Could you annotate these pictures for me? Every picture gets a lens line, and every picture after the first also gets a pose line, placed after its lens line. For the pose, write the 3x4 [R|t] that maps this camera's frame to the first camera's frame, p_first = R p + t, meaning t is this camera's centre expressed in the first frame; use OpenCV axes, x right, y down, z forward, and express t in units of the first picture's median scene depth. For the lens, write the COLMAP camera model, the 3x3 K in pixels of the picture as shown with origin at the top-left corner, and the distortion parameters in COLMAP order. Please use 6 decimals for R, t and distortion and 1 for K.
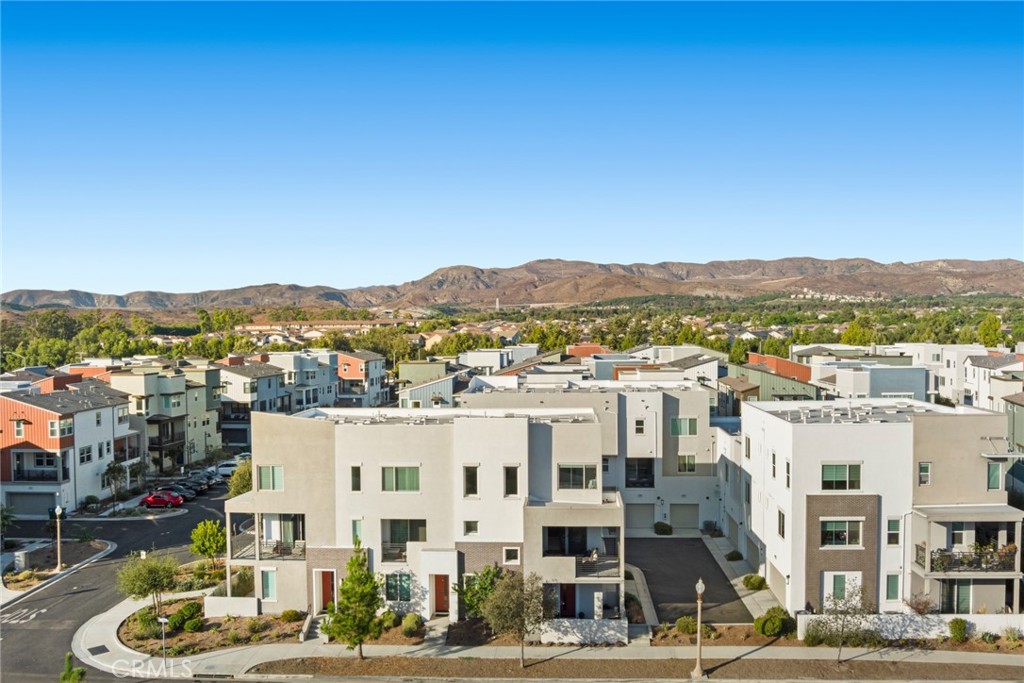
lens RADIAL K [[843.4, 0, 512.9], [0, 843.4, 348.5], [0, 0, 1]] dist [-0.080716, 0.029644]
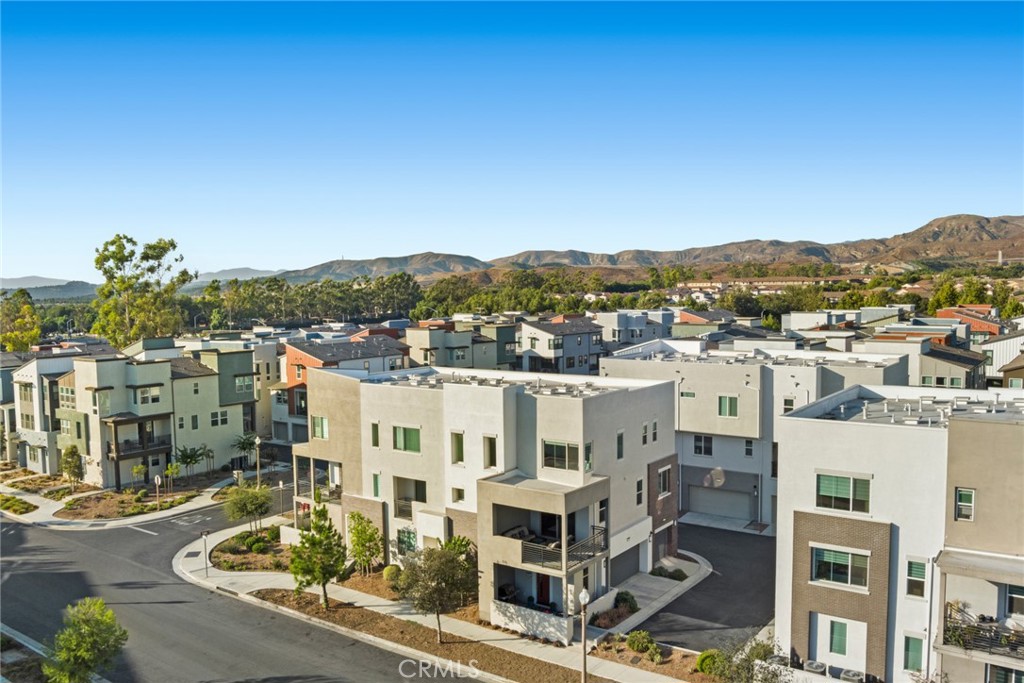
lens RADIAL K [[843.4, 0, 510.6], [0, 843.4, 347.8], [0, 0, 1]] dist [-0.080716, 0.029644]
pose [[0.840801, 0.036483, -0.540113, 0.525764], [-0.008874, 0.998521, 0.053632, -0.012239], [0.541271, -0.040301, 0.839882, 0.213834]]
